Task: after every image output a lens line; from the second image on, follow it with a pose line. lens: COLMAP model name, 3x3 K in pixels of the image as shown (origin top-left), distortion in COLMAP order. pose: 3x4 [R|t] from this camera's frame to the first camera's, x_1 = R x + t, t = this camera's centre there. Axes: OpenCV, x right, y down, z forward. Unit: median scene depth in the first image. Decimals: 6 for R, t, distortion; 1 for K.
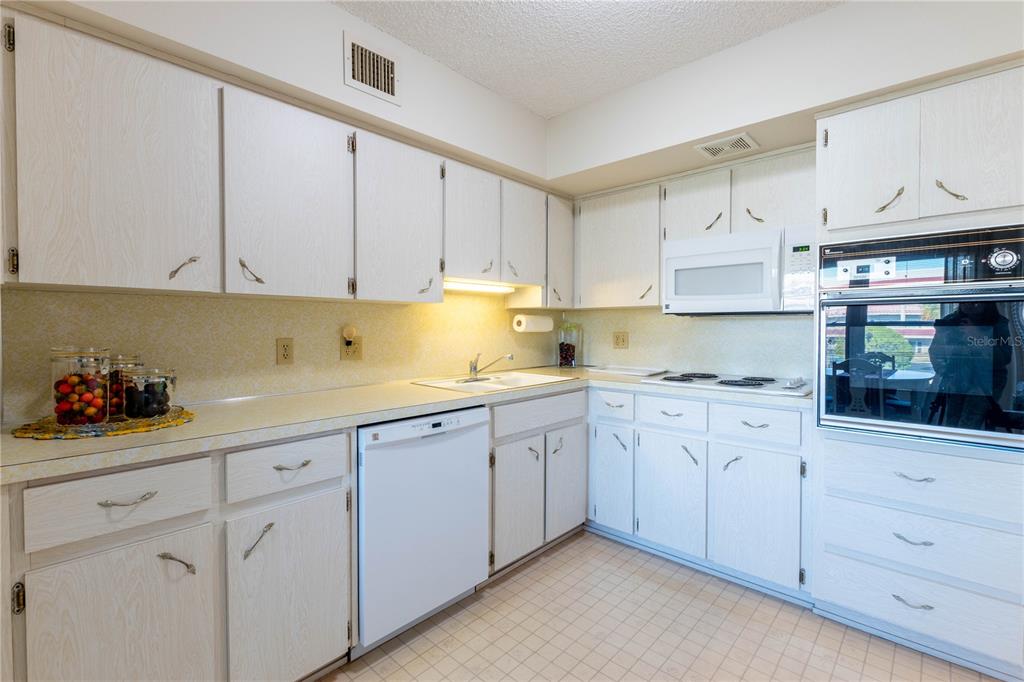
lens RADIAL K [[461.8, 0, 512.0], [0, 461.8, 341.0], [0, 0, 1]] dist [0.002843, 0.000208]
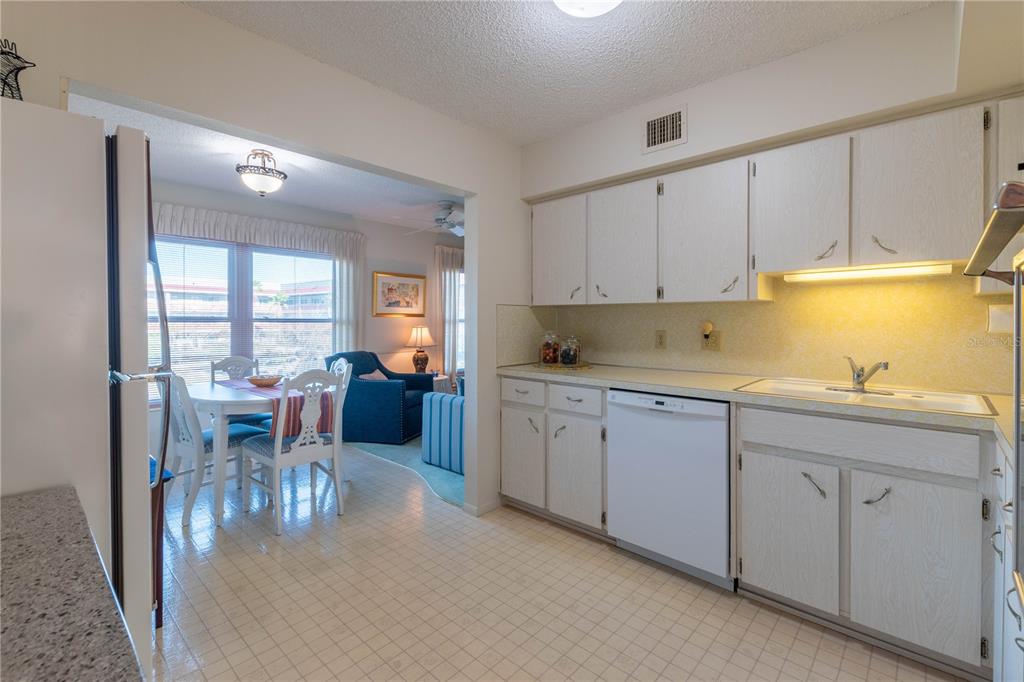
lens RADIAL K [[454.6, 0, 510.4], [0, 454.6, 328.3], [0, 0, 1]] dist [-0.000588, -0.000129]
pose [[-0.006730, 0.014049, -0.999879, 0.844911], [-0.035043, 0.999284, 0.014277, -0.015968], [0.999363, 0.035135, -0.006233, 0.488483]]
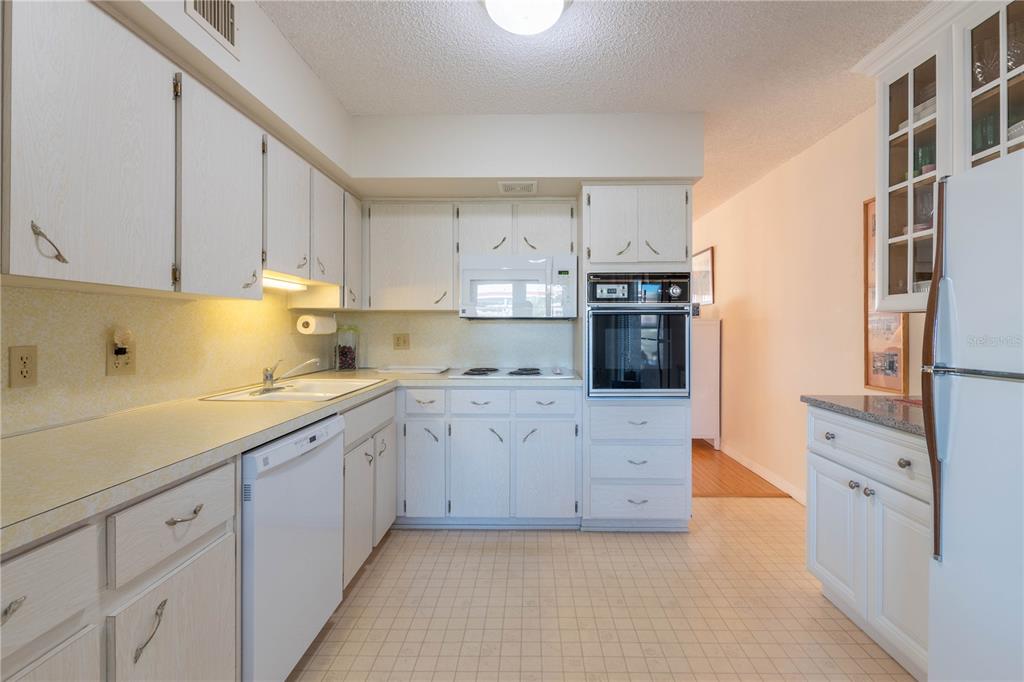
lens RADIAL K [[460.6, 0, 526.8], [0, 460.6, 336.1], [0, 0, 1]] dist [-0.001926, -0.000818]
pose [[0.739687, -0.009865, 0.672879, -0.365470], [0.020334, 0.999764, -0.007695, -0.000636], [-0.672644, 0.019374, 0.739712, 0.052499]]
